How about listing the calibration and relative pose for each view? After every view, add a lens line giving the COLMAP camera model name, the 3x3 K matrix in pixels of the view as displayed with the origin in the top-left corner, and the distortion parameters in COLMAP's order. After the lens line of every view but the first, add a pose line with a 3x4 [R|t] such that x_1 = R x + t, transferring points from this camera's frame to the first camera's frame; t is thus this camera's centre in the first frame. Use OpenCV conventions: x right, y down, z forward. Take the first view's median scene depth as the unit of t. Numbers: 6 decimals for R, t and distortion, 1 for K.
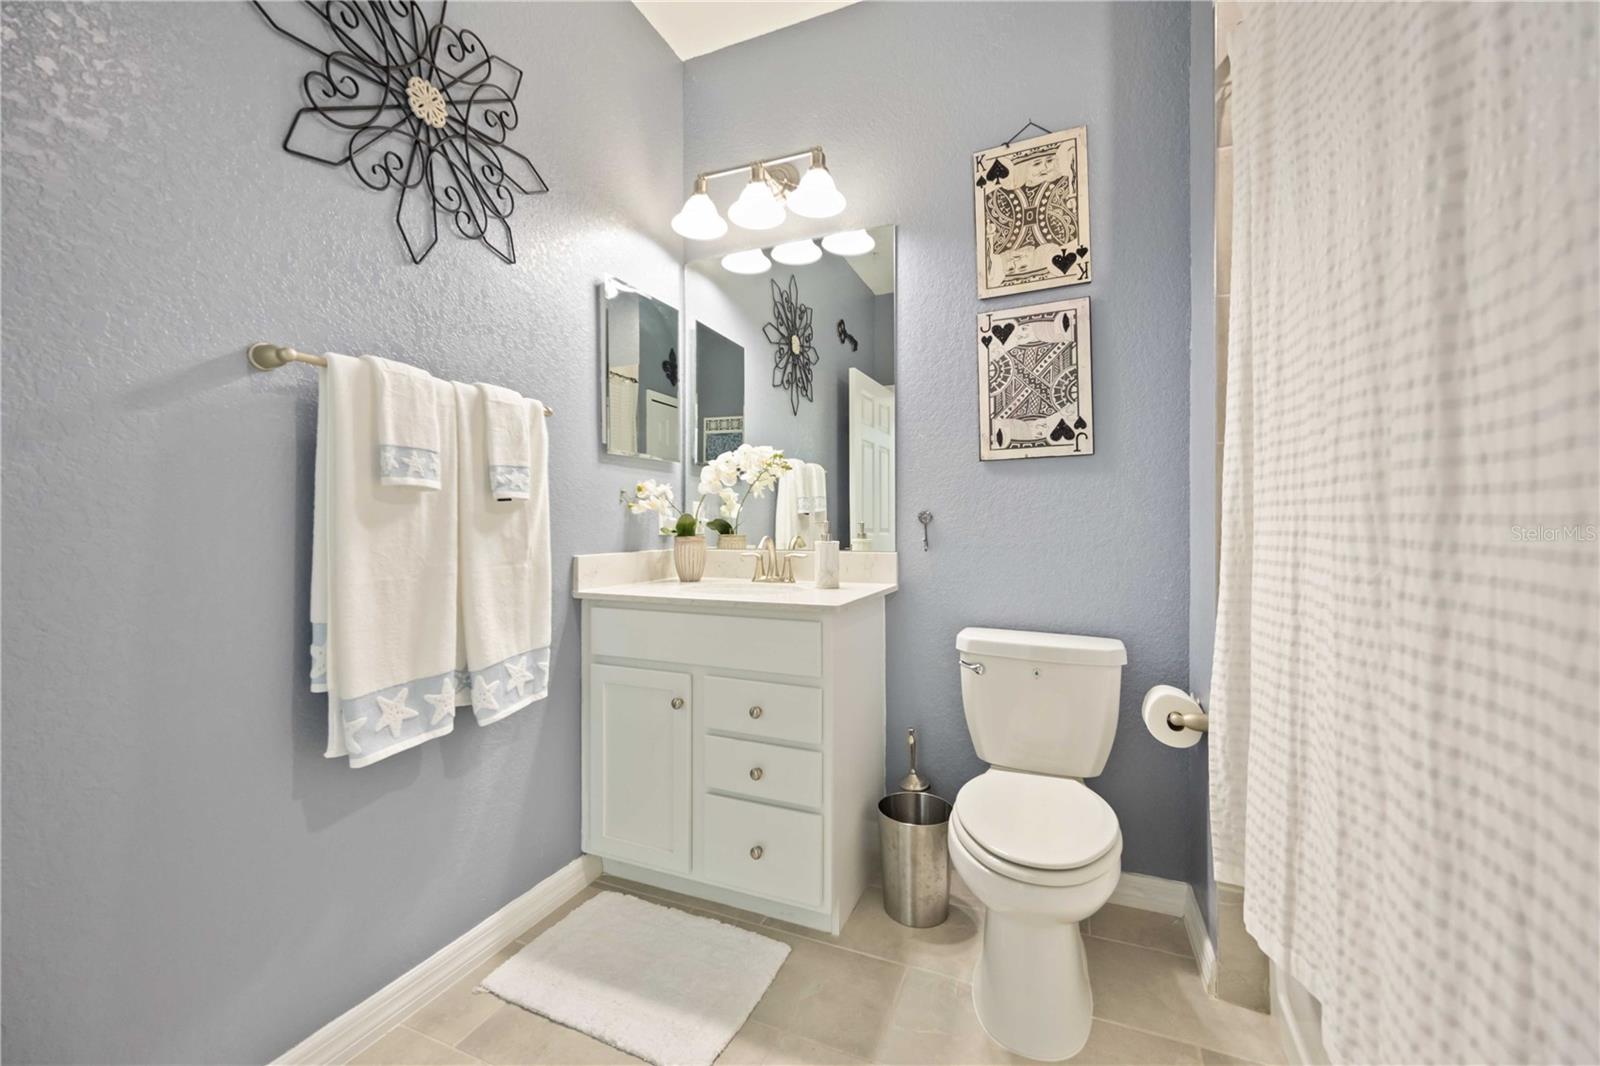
lens RADIAL K [[656.7, 0, 797.5], [0, 656.7, 528.5], [0, 0, 1]] dist [0.002141, 0.000556]
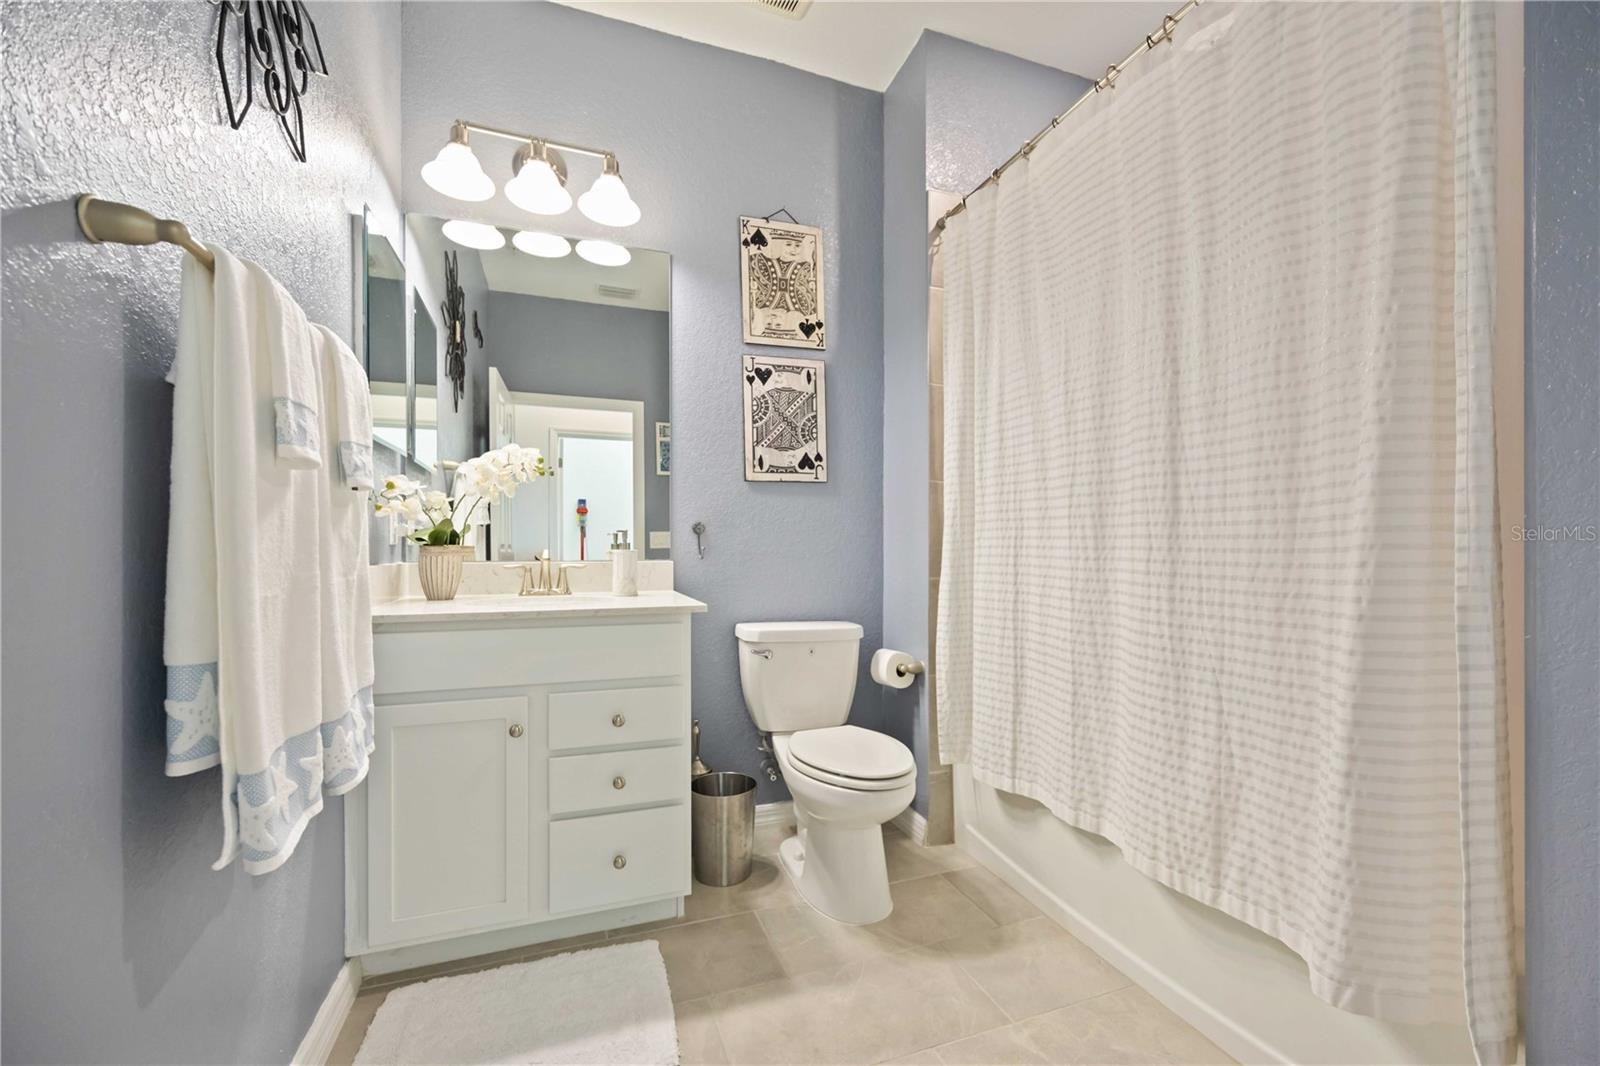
lens RADIAL K [[661.6, 0, 800.5], [0, 661.6, 556.3], [0, 0, 1]] dist [-0.002580, -0.000102]
pose [[0.717993, -0.007721, 0.696008, -0.499811], [0.003644, 0.999966, 0.007334, 0.024726], [-0.696041, -0.002729, 0.717997, 0.088466]]
